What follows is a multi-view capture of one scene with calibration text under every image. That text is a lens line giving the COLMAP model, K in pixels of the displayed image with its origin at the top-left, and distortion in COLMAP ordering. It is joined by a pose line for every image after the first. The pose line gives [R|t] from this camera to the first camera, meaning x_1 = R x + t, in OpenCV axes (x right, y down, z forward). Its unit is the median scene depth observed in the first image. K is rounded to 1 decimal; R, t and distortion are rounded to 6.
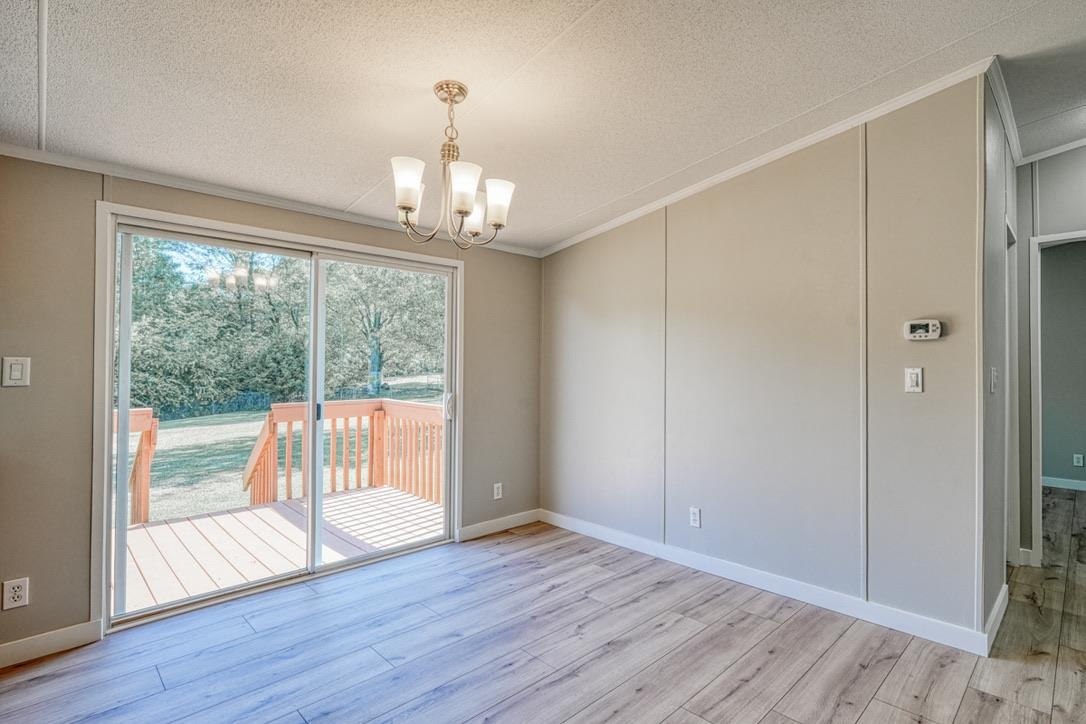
lens RADIAL K [[523.4, 0, 596.4], [0, 523.4, 362.1], [0, 0, 1]] dist [-0.003009, 0.000162]
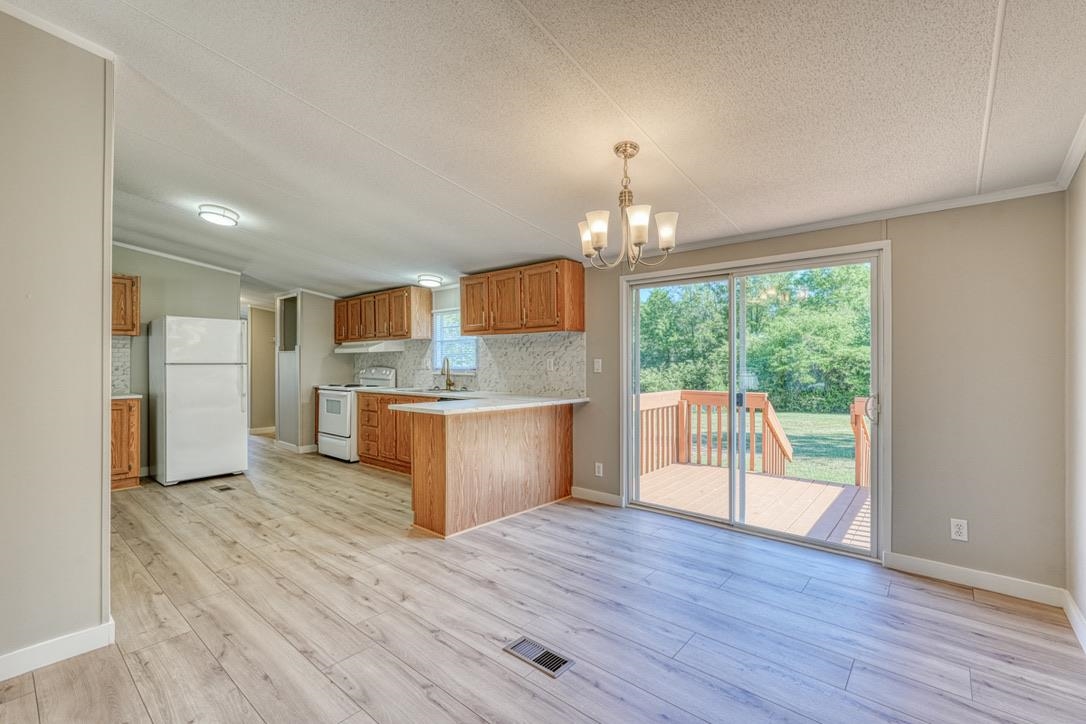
lens RADIAL K [[474.9, 0, 552.1], [0, 474.9, 362.8], [0, 0, 1]] dist [-0.009290, 0.001143]
pose [[0.063584, -0.002674, -0.997973, 0.597703], [0.008078, 0.999965, -0.002165, 0.006129], [0.997944, -0.007924, 0.063603, 0.504837]]
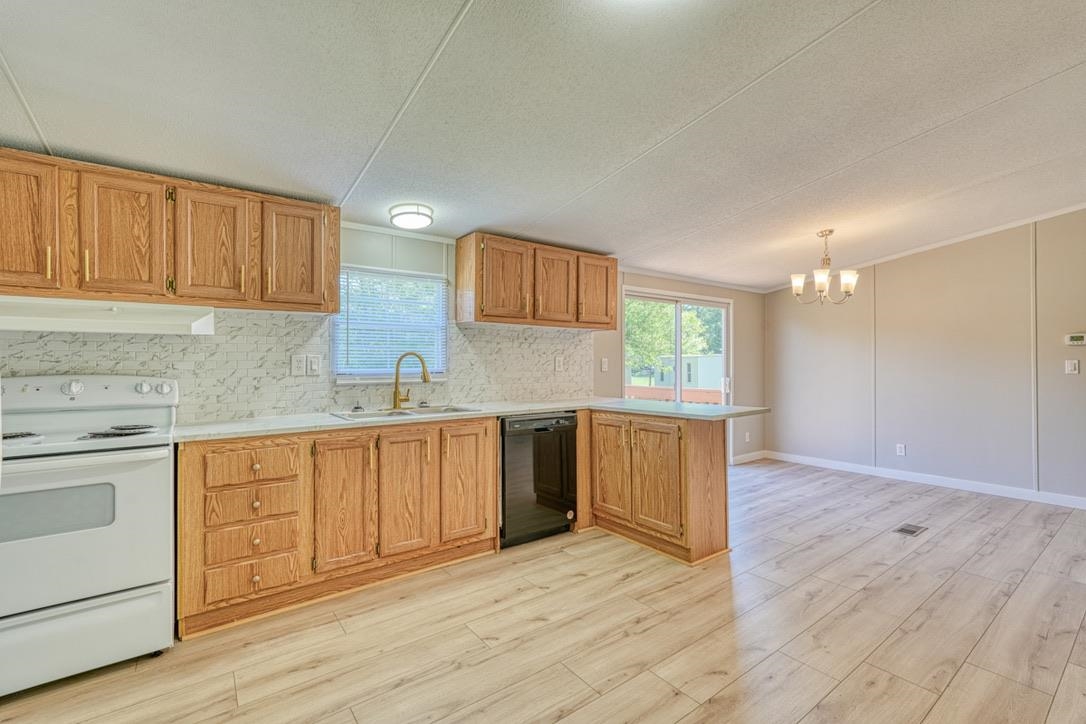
lens RADIAL K [[469.2, 0, 543.0], [0, 469.2, 362.0], [0, 0, 1]] dist [0.001081, 0.000932]
pose [[0.984966, -0.007553, -0.172583, -0.754152], [0.008480, 0.999953, 0.004634, -0.004337], [0.172540, -0.006028, 0.984984, -0.757183]]
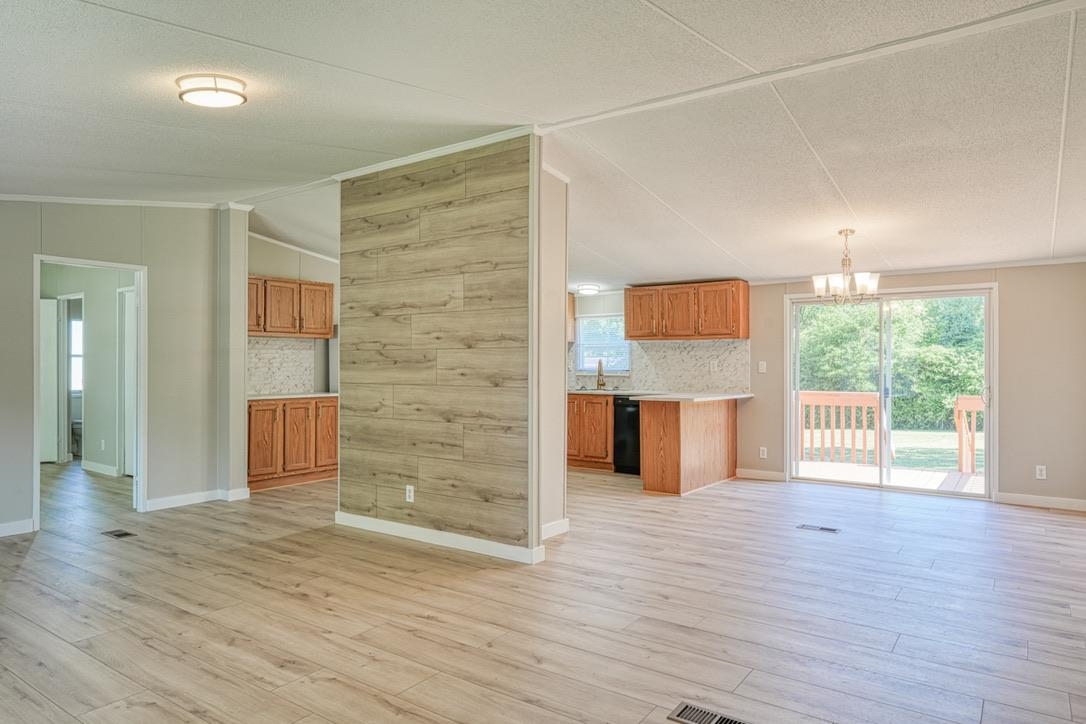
lens RADIAL K [[683.5, 0, 556.2], [0, 683.5, 363.6], [0, 0, 1]] dist [0.002221, 0.000003]
pose [[0.149644, -0.005000, -0.988727, 1.536010], [0.006361, 0.999971, -0.004094, 0.005664], [0.988720, -0.005677, 0.149671, -0.383933]]
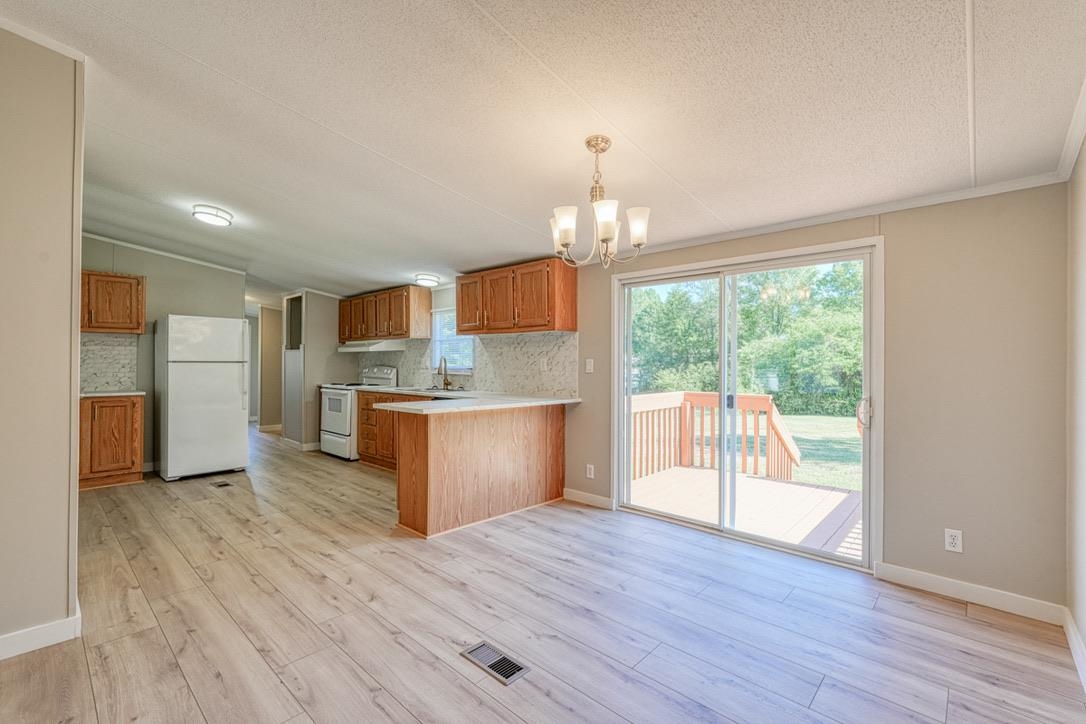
lens RADIAL K [[475.2, 0, 553.8], [0, 475.2, 362.5], [0, 0, 1]] dist [-0.009428, 0.001539]
pose [[0.025486, -0.004153, -0.999667, 0.585257], [0.002369, 0.999989, -0.004094, 0.008483], [0.999672, -0.002264, 0.025495, 0.590562]]
